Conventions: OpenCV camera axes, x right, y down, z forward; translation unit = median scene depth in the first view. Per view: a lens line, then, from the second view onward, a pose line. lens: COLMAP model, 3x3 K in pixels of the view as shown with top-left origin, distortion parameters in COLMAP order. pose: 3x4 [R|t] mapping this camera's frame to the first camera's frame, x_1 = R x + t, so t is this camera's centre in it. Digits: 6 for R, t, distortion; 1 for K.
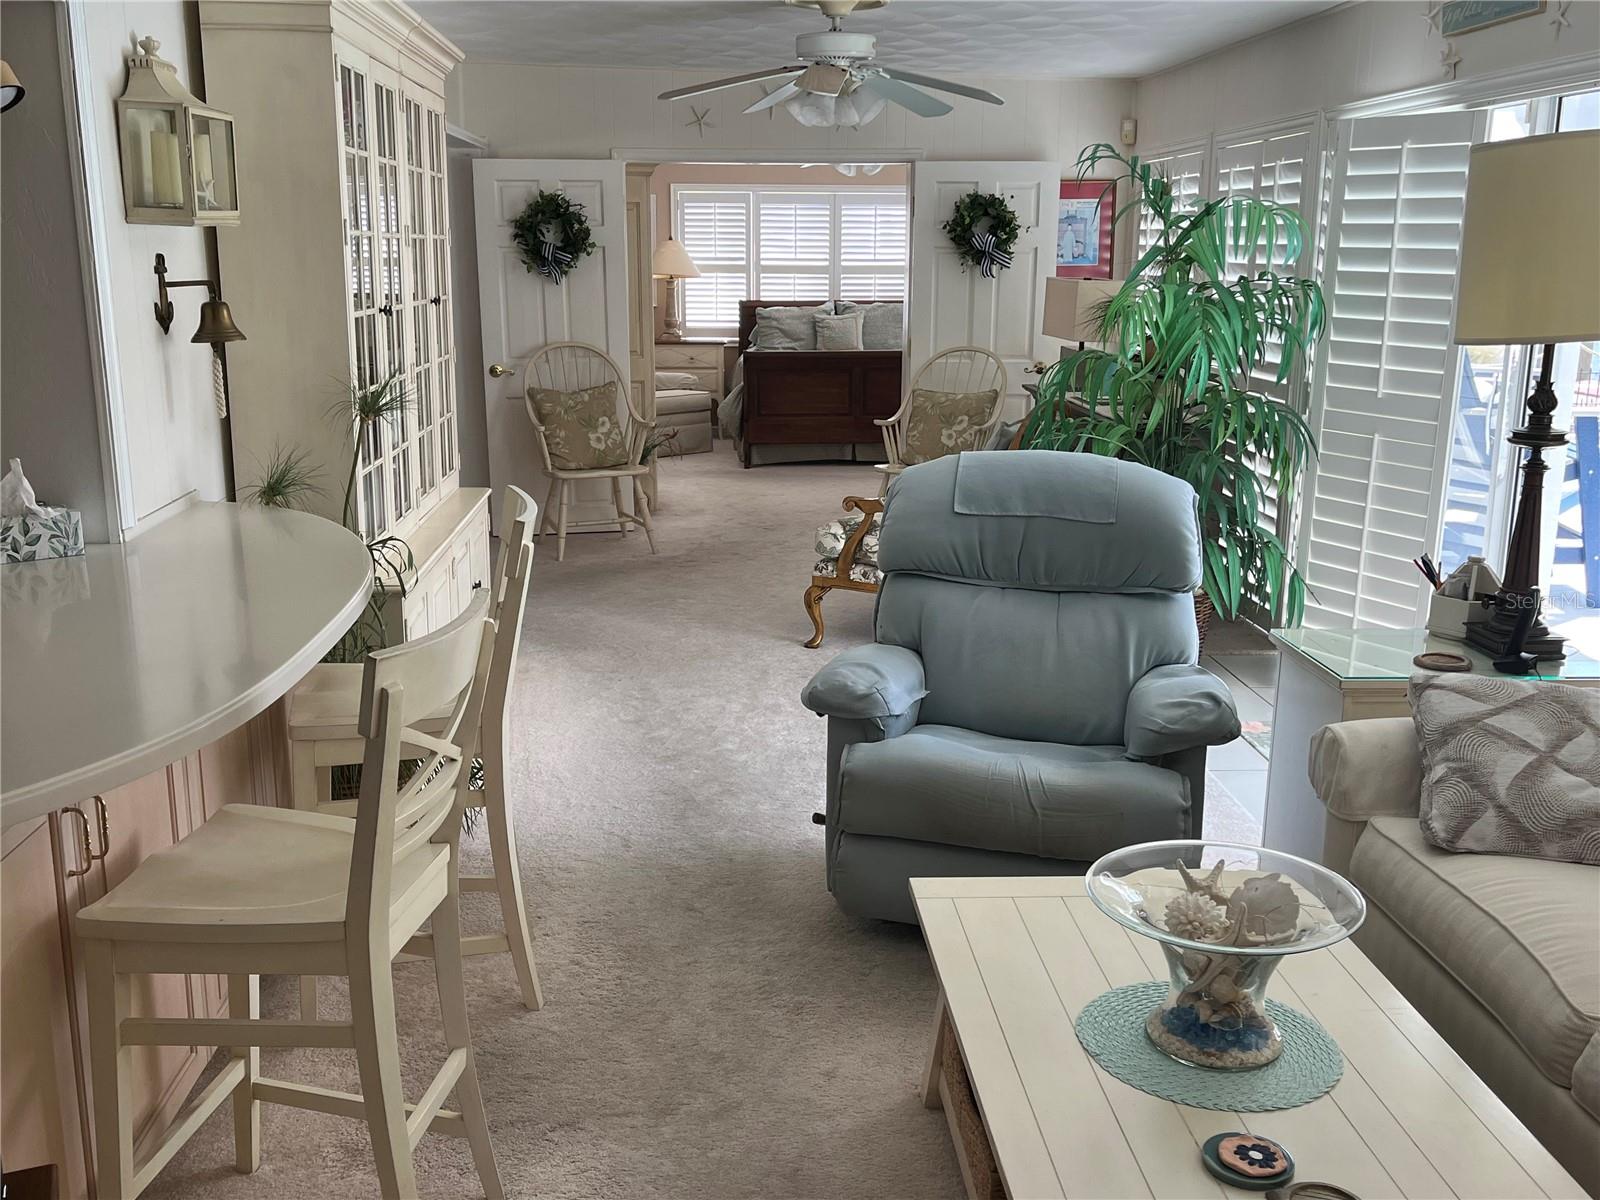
lens RADIAL K [[1556.2, 0, 805.5], [0, 1556.2, 598.5], [0, 0, 1]] dist [0.128118, 0.000000]
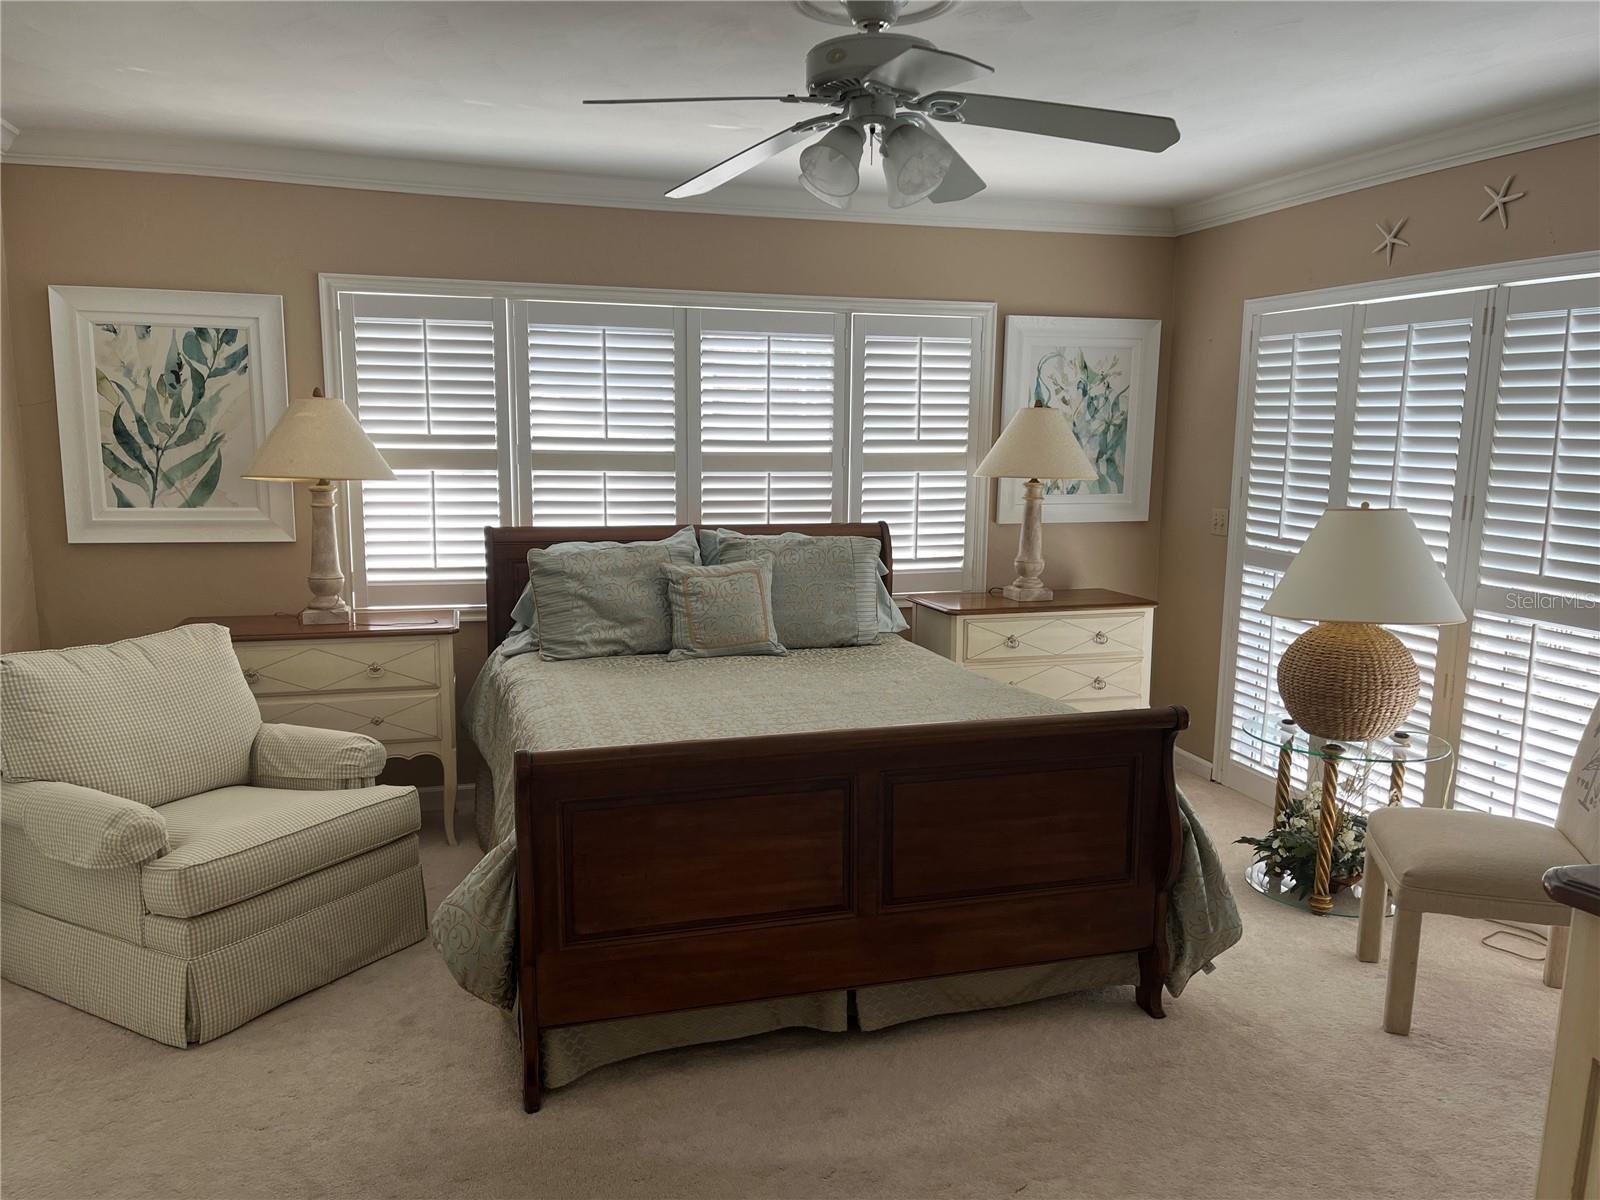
lens RADIAL K [[1215.3, 0, 802.5], [0, 1215.3, 609.4], [0, 0, 1]] dist [0.075348, -0.089720]
pose [[0.975167, -0.026771, 0.219847, -0.031114], [0.040123, 0.997596, -0.056497, -0.142486], [-0.217806, 0.063915, 0.973897, 0.631014]]
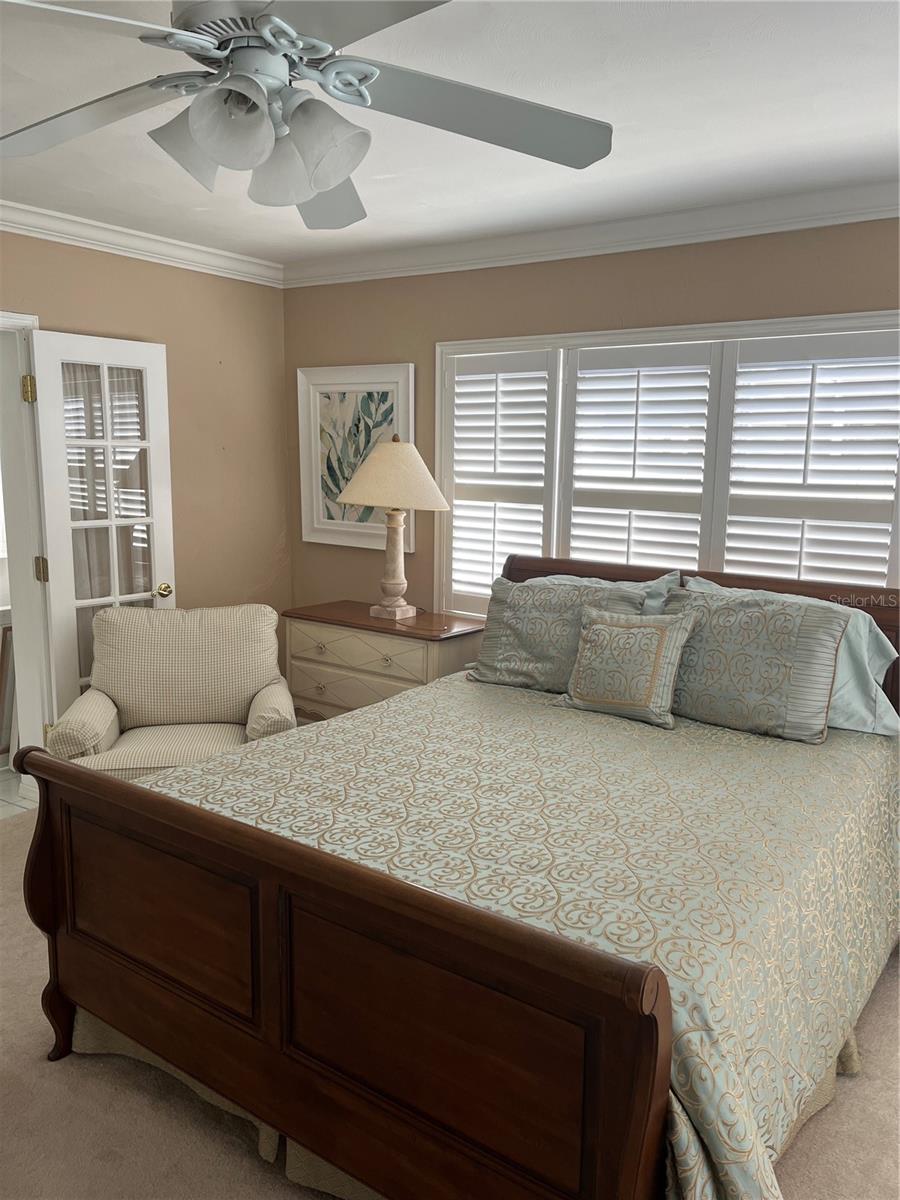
lens RADIAL K [[911.5, 0, 449.5], [0, 911.5, 597.9], [0, 0, 1]] dist [0.075348, -0.089720]
pose [[0.771769, 0.109524, -0.626400, 0.131585], [-0.150133, 0.988592, -0.012122, -0.169179], [0.617926, 0.103399, 0.779407, 0.749914]]
